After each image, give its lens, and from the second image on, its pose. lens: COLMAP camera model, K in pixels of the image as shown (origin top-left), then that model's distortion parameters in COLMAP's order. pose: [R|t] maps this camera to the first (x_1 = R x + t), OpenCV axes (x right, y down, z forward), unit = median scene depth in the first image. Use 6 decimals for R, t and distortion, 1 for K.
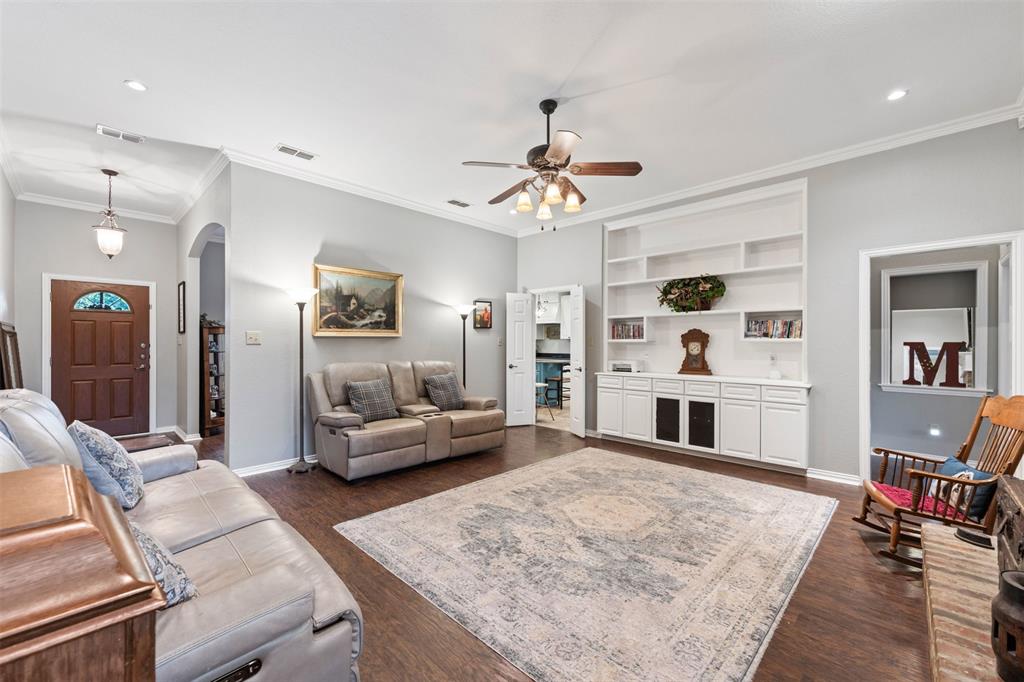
lens RADIAL K [[416.3, 0, 508.3], [0, 416.3, 344.7], [0, 0, 1]] dist [-0.003554, 0.000663]
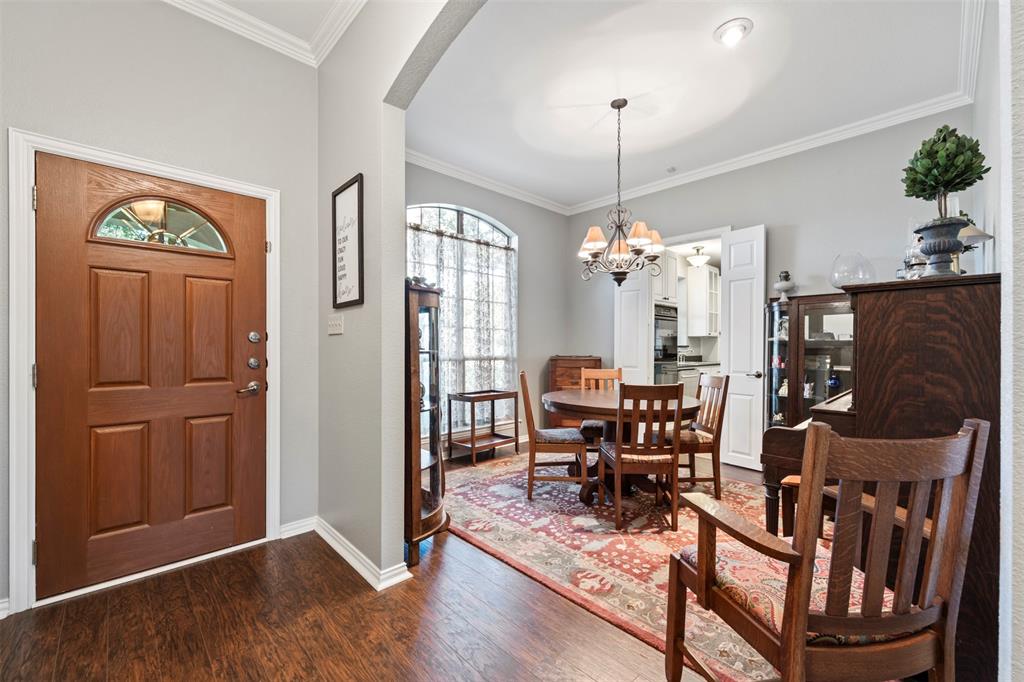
lens RADIAL K [[416.3, 0, 503.9], [0, 416.3, 345.1], [0, 0, 1]] dist [-0.003554, 0.000663]
pose [[0.998785, 0.001017, -0.049263, -0.617768], [-0.000837, 0.999993, 0.003671, 0.008863], [0.049267, -0.003625, 0.998779, 0.601522]]
